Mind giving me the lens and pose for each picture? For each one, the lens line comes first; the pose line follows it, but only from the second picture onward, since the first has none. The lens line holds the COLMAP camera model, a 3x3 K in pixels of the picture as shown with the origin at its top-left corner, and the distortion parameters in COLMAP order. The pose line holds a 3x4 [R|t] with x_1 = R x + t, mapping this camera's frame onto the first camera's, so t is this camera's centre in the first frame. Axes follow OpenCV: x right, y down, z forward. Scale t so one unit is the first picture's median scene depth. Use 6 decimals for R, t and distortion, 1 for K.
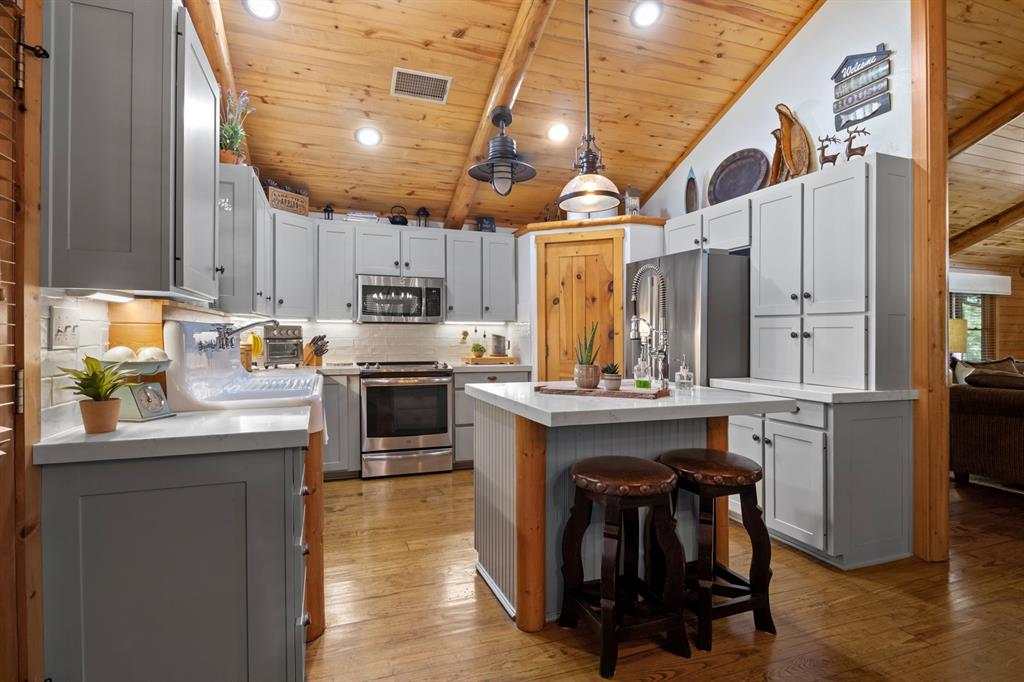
lens RADIAL K [[529.3, 0, 508.1], [0, 529.3, 328.9], [0, 0, 1]] dist [-0.005124, -0.001044]
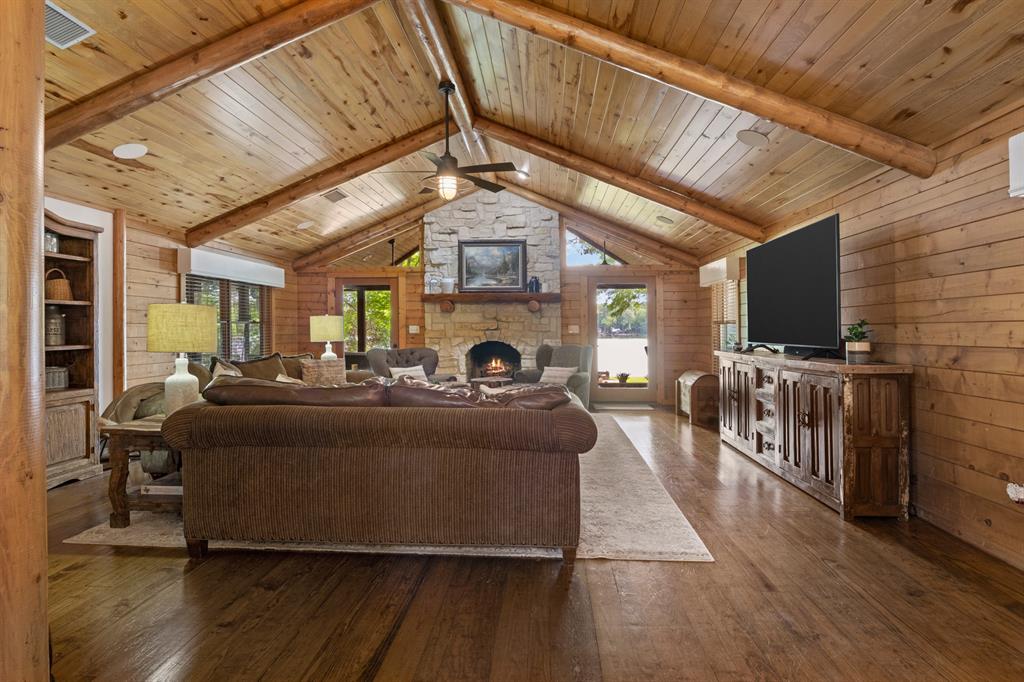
lens RADIAL K [[529.3, 0, 508.1], [0, 529.3, 328.9], [0, 0, 1]] dist [-0.005124, -0.001044]
pose [[0.420668, -0.009800, 0.907162, 0.257751], [0.000243, 0.999943, 0.010689, 0.002825], [-0.907214, -0.004277, 0.420647, 0.223428]]
